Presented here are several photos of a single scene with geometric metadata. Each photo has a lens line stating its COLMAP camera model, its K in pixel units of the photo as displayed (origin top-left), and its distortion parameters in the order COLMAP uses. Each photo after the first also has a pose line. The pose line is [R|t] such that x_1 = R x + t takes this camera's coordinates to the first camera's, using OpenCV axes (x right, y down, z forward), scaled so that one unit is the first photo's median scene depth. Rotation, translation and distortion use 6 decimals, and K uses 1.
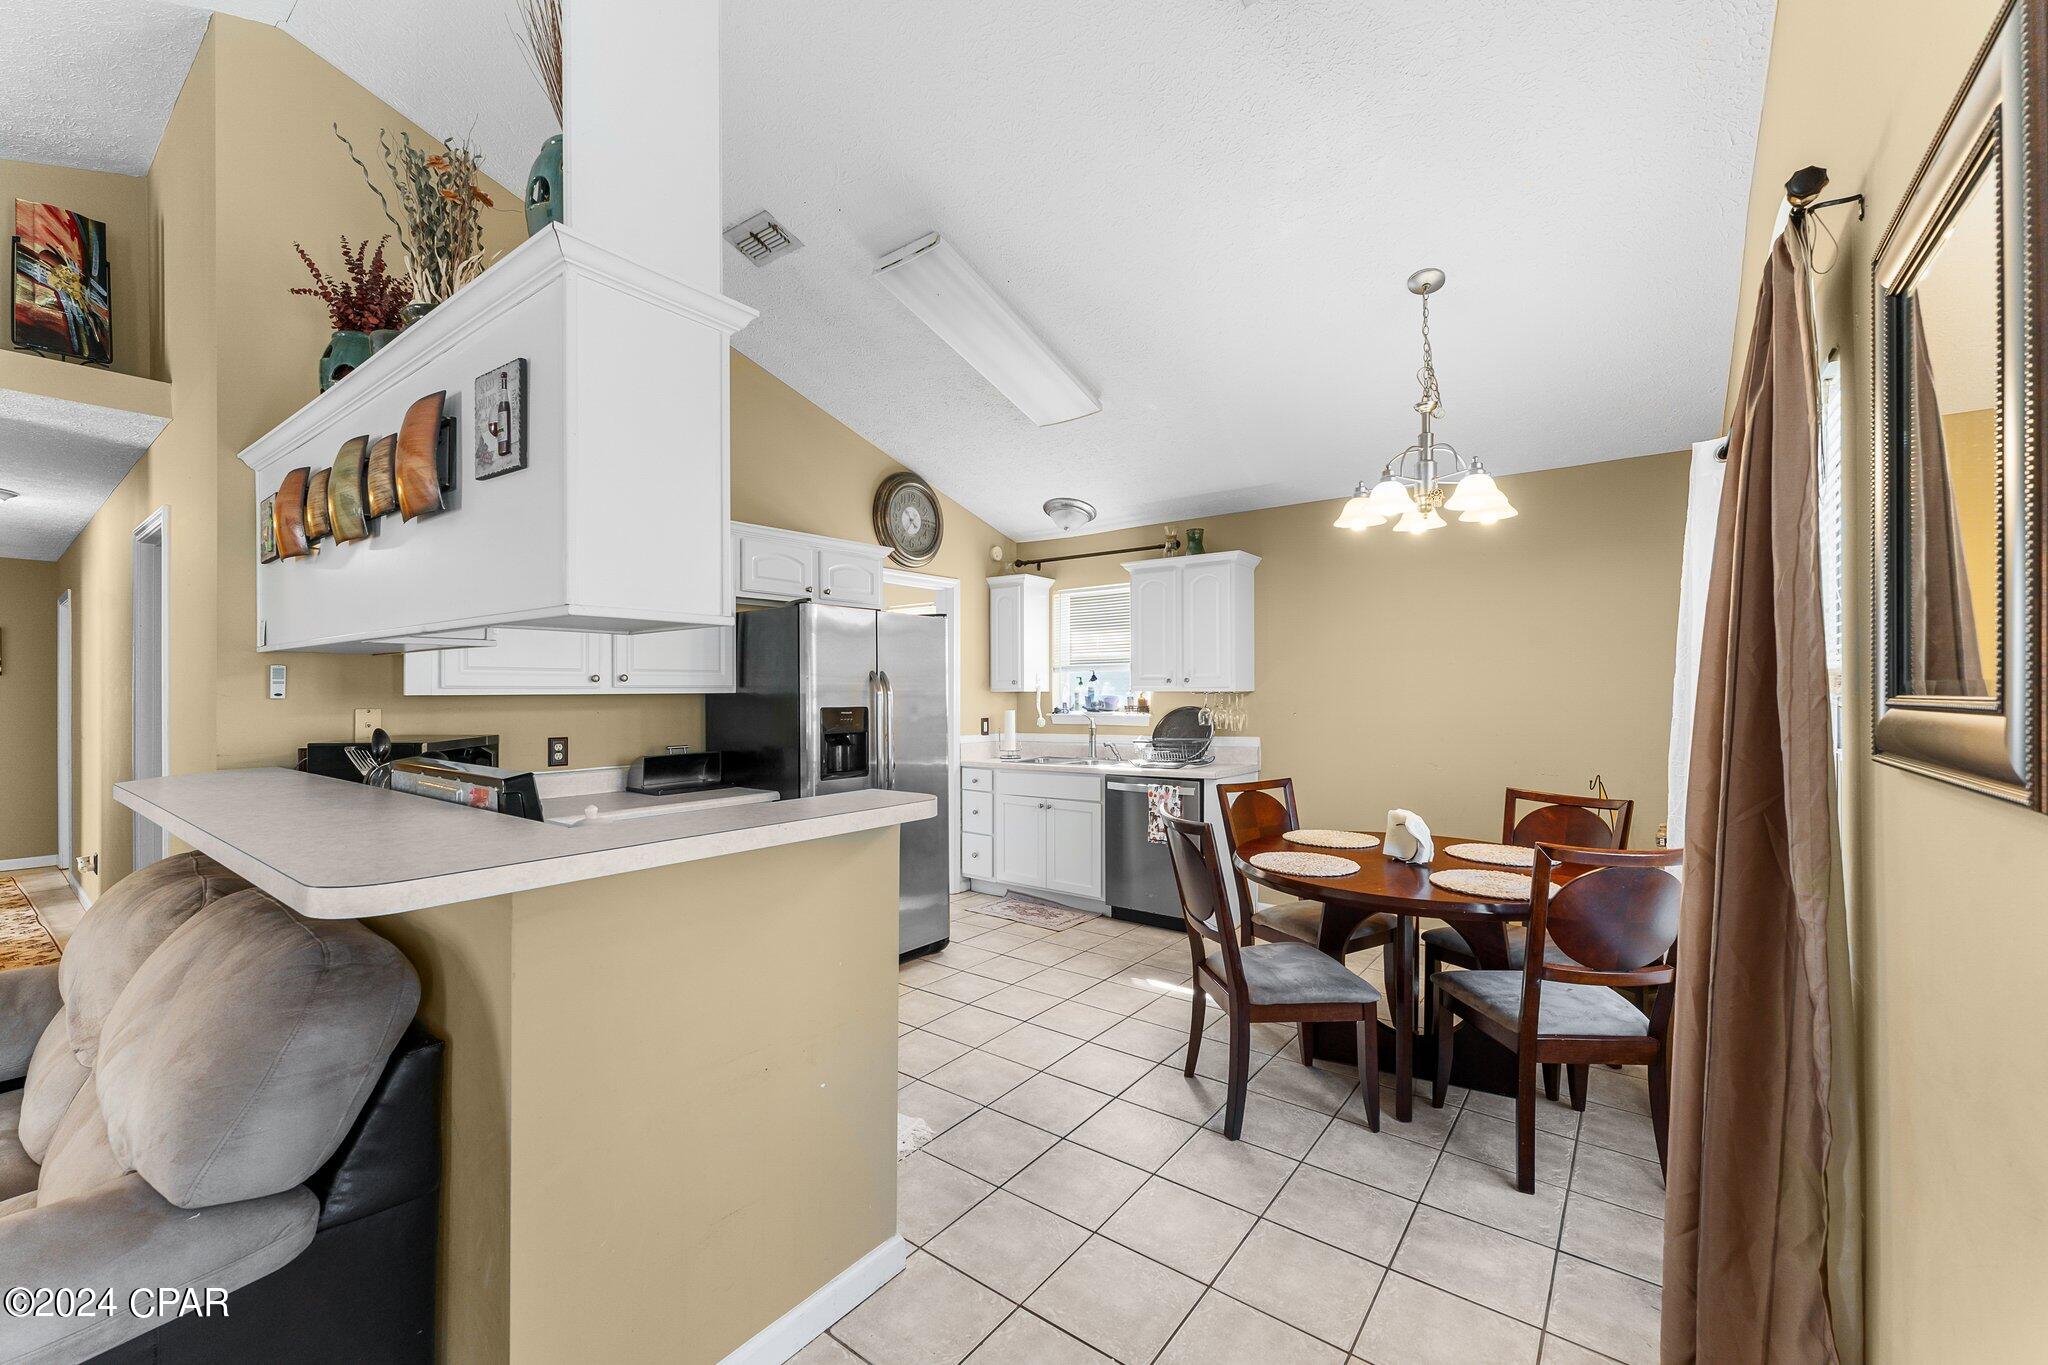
lens RADIAL K [[826.3, 0, 1012.9], [0, 826.3, 691.0], [0, 0, 1]] dist [0.000853, -0.000437]
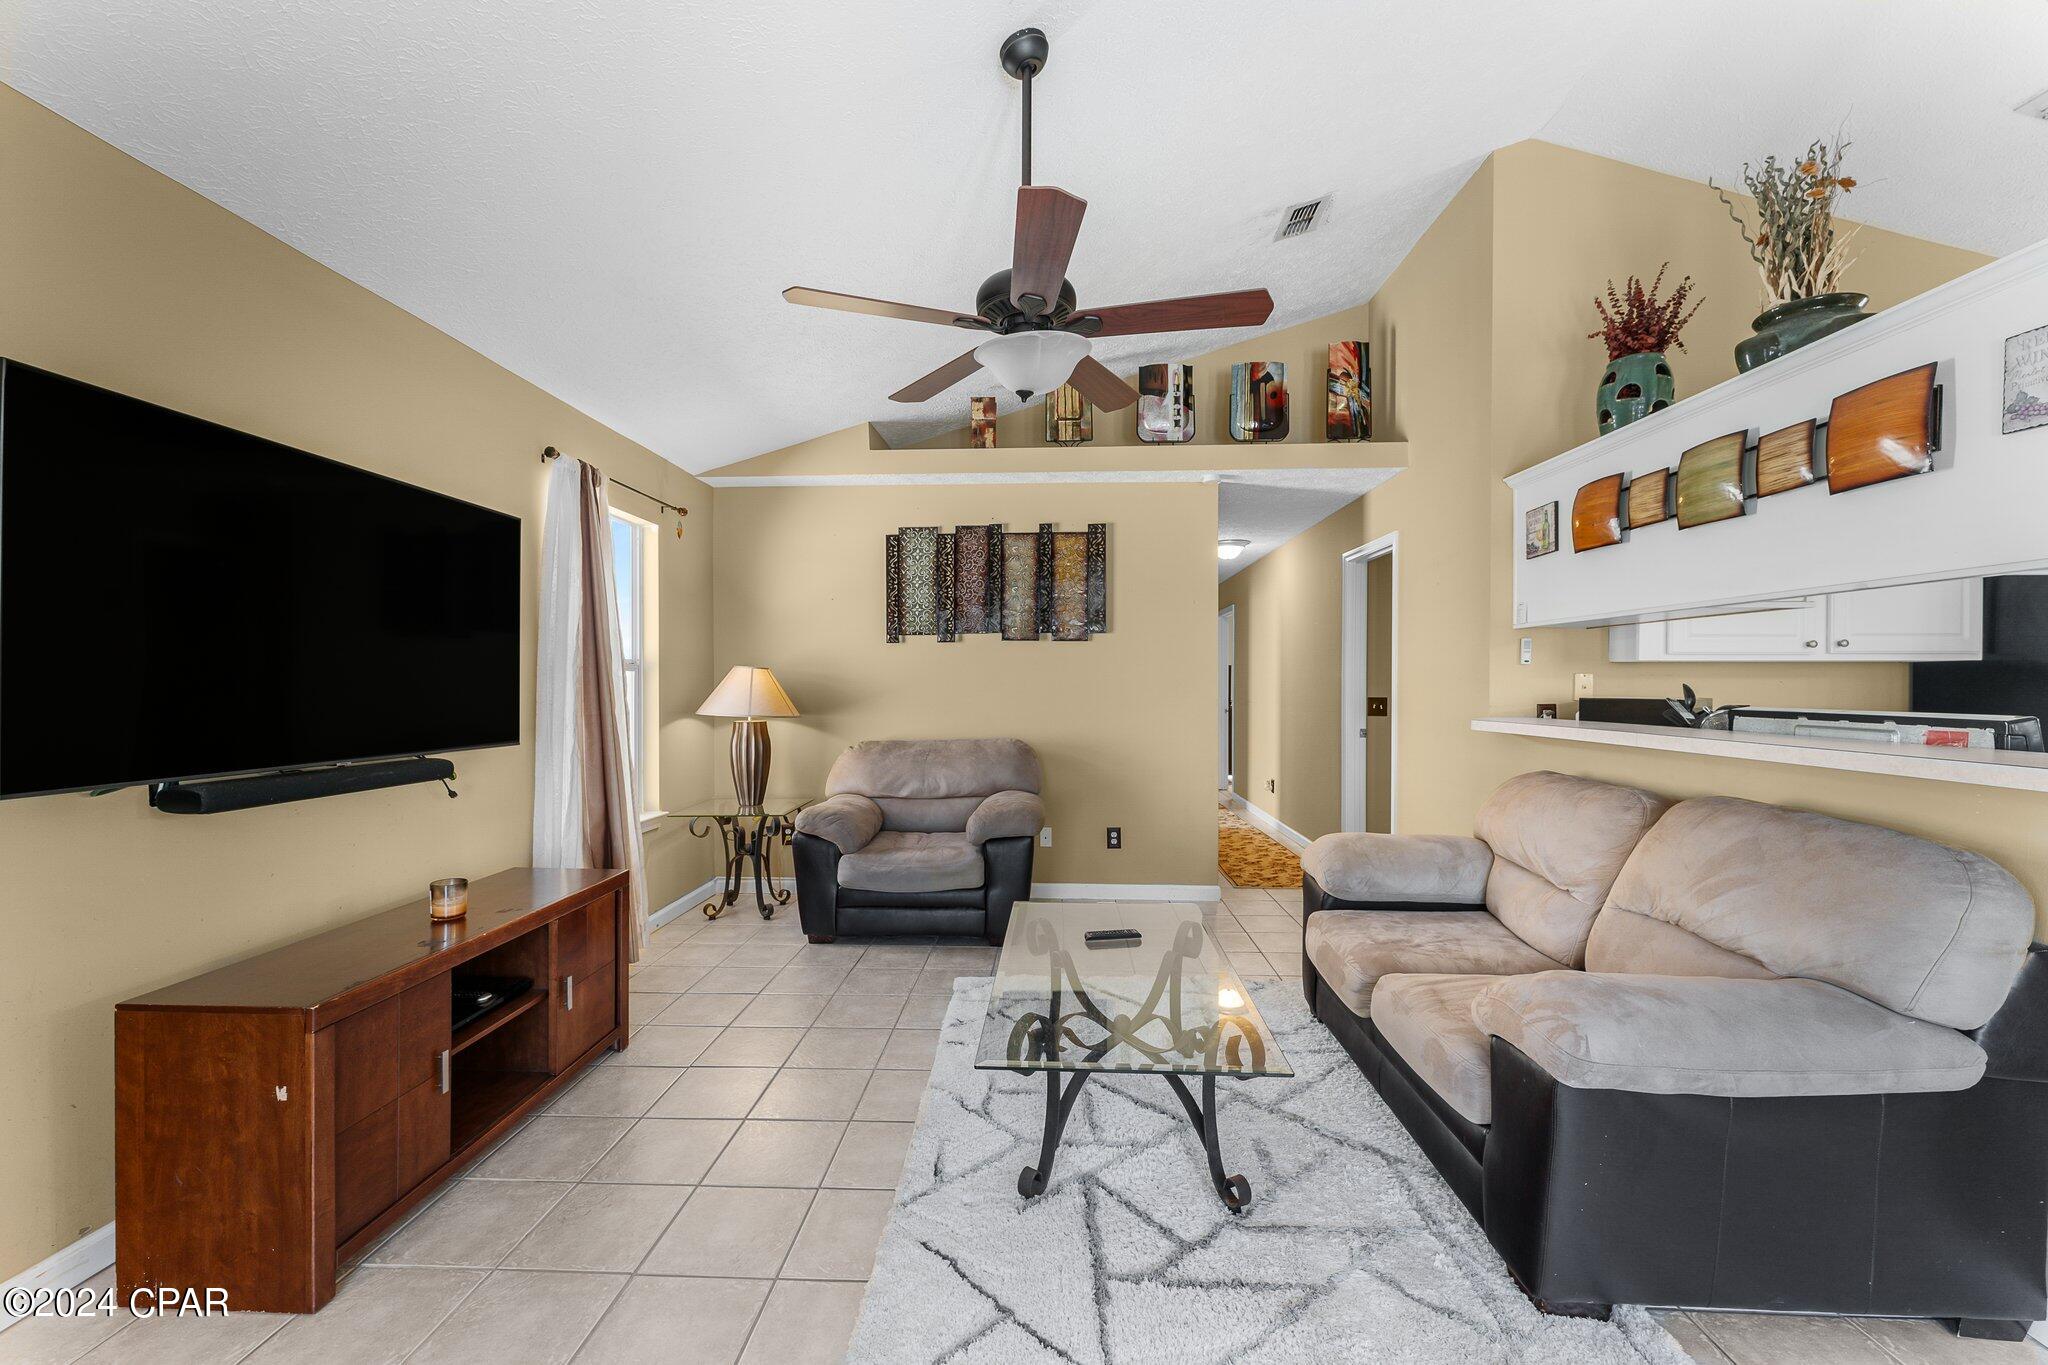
lens RADIAL K [[813.8, 0, 1021.5], [0, 813.8, 690.2], [0, 0, 1]] dist [0.001535, -0.000767]
pose [[0.575526, 0.012004, -0.817696, -0.181545], [-0.005266, 0.999926, 0.010973, 0.023479], [0.817767, -0.002009, 0.575546, -0.219906]]
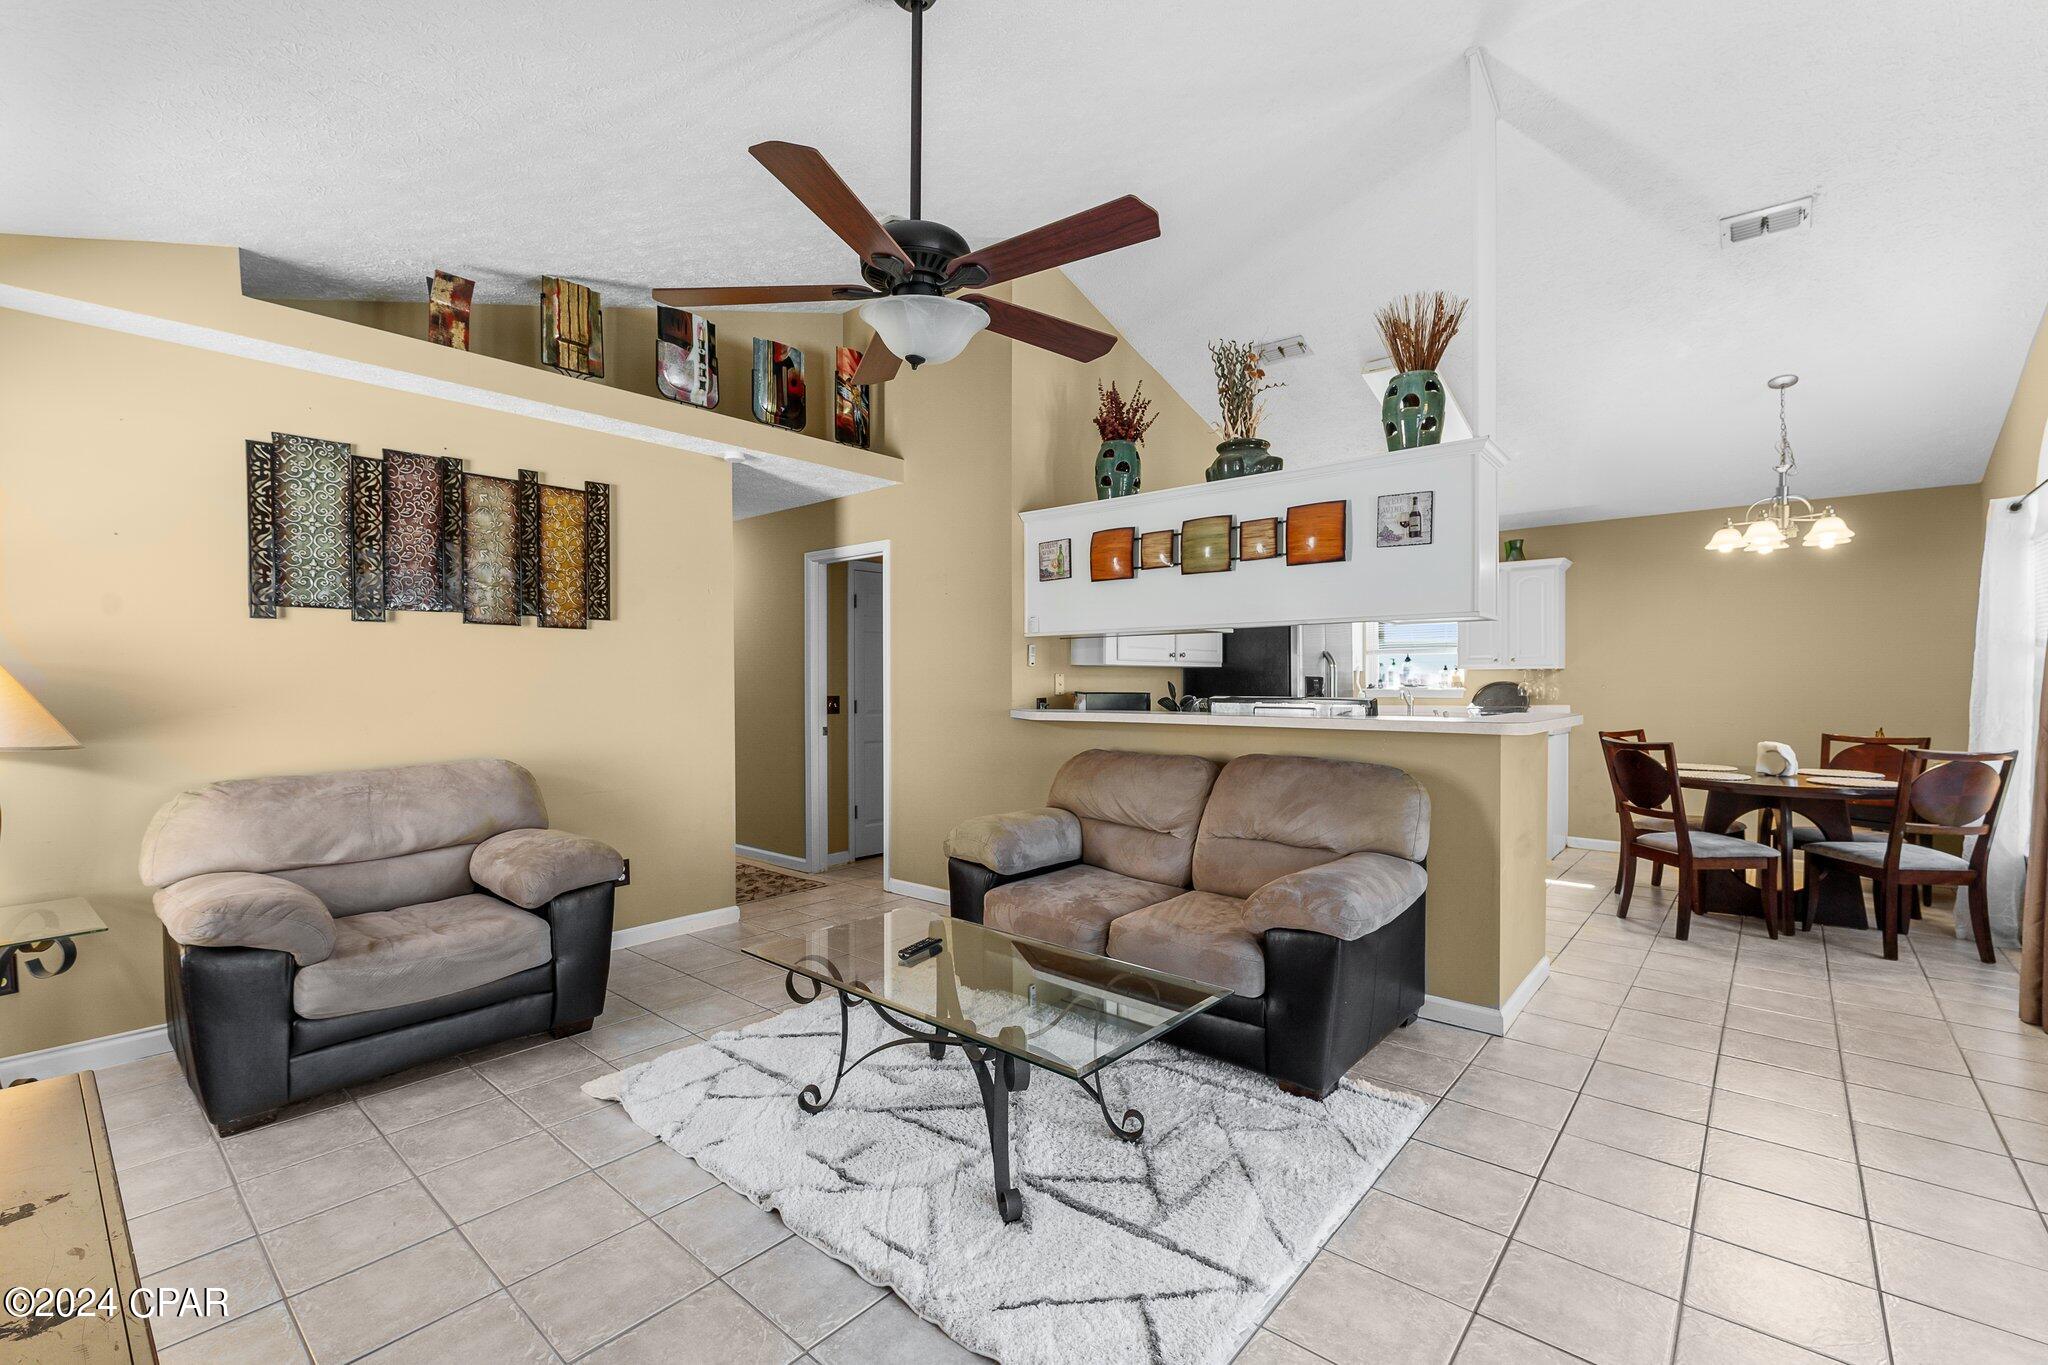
lens RADIAL K [[877.5, 0, 1017.0], [0, 877.5, 686.2], [0, 0, 1]] dist [0.001693, -0.000205]
pose [[0.998416, 0.001973, -0.056221, -0.489969], [-0.001809, 0.999994, 0.002966, 0.025560], [0.056226, -0.002860, 0.998414, -0.404238]]
